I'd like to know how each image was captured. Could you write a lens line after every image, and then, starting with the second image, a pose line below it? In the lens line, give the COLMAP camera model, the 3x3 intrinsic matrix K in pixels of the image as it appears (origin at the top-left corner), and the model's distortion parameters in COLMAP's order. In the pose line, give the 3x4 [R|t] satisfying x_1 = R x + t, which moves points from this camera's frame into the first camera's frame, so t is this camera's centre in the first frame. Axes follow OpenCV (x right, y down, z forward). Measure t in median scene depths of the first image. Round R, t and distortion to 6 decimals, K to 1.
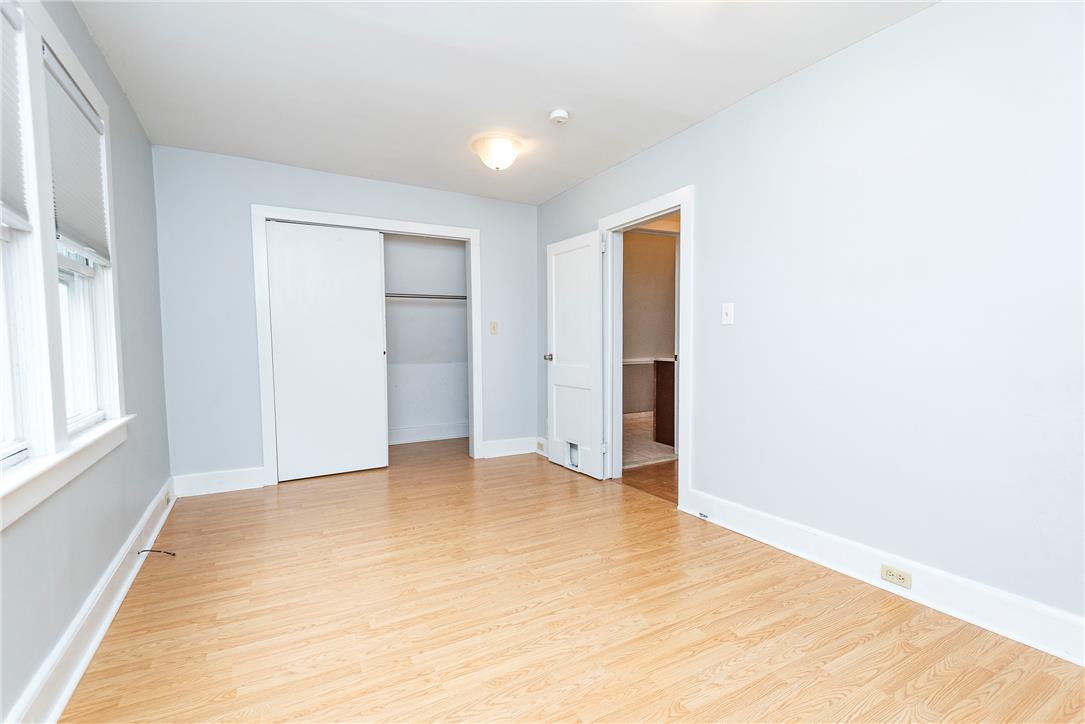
lens RADIAL K [[490.4, 0, 544.2], [0, 490.4, 365.3], [0, 0, 1]] dist [0.029211, -0.015392]
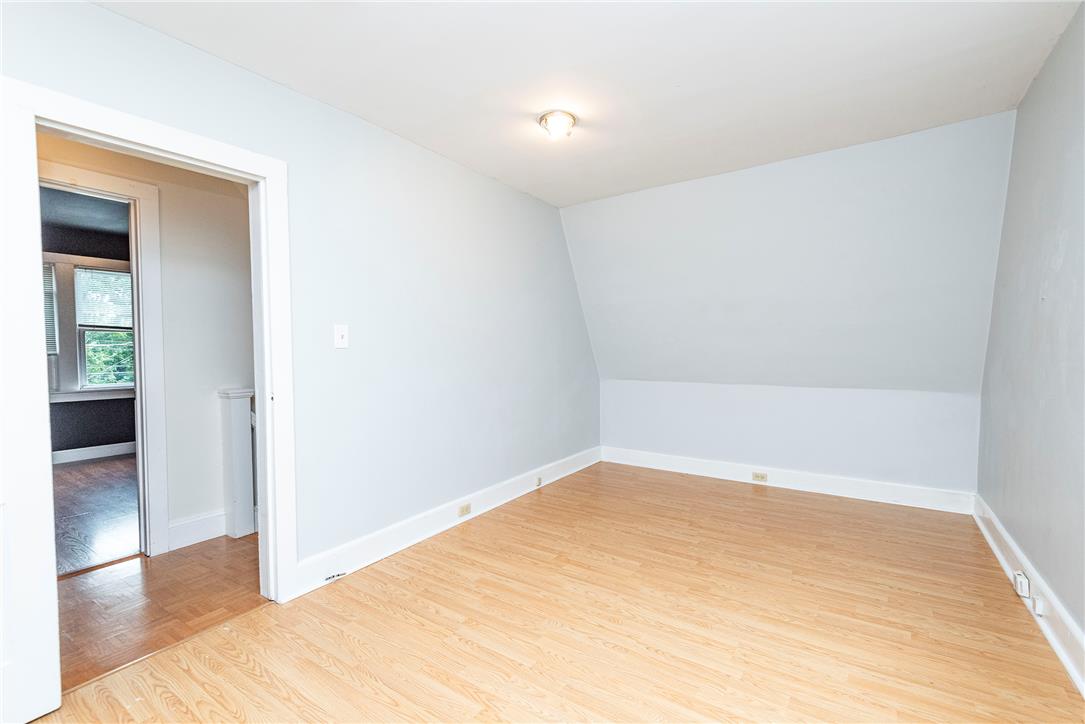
lens RADIAL K [[490.4, 0, 544.2], [0, 490.4, 365.3], [0, 0, 1]] dist [0.029211, -0.015392]
pose [[-0.446133, -0.020621, 0.894729, -0.766914], [0.056762, 0.997070, 0.051283, -0.097880], [-0.893165, 0.073666, -0.443655, 1.369529]]
